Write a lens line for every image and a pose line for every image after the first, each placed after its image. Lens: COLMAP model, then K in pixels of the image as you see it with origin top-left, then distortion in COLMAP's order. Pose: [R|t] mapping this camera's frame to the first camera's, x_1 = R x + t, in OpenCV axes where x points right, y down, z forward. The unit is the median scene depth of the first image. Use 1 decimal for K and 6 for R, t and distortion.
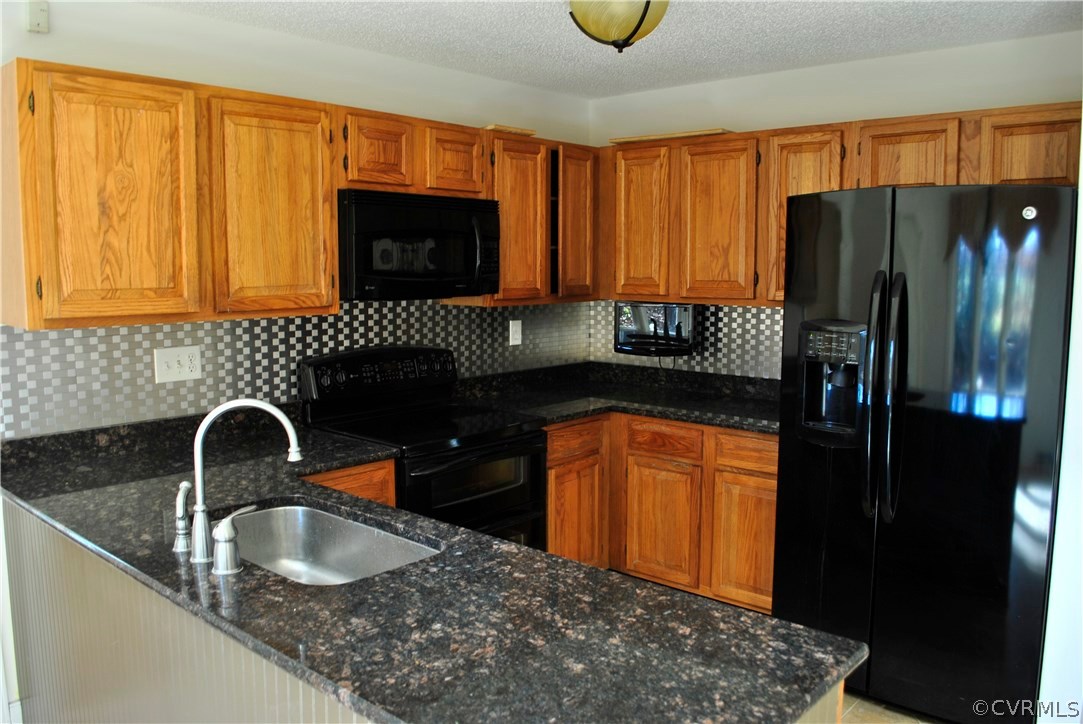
lens RADIAL K [[862.2, 0, 541.5], [0, 862.2, 362.0], [0, 0, 1]] dist [-0.079001, 0.000643]
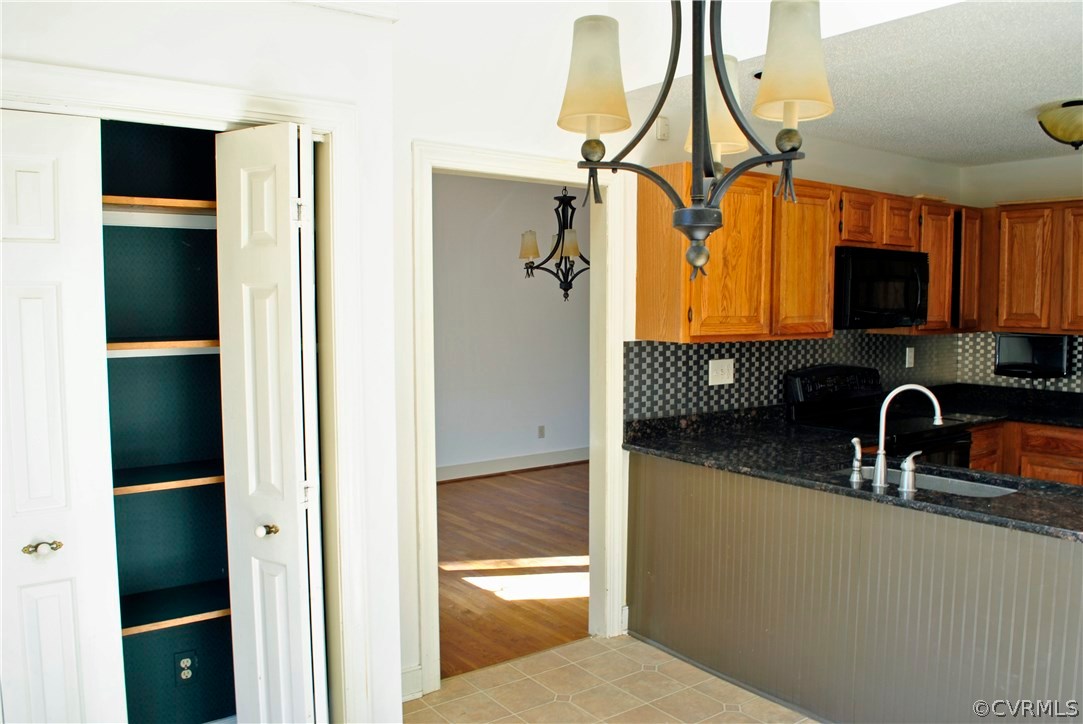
lens RADIAL K [[862.2, 0, 541.5], [0, 862.2, 362.0], [0, 0, 1]] dist [-0.079001, 0.000643]
pose [[0.979068, 0.014846, -0.202991, -0.382540], [-0.023782, 0.998849, -0.041656, 0.045609], [0.202139, 0.045611, 0.978294, -0.379110]]
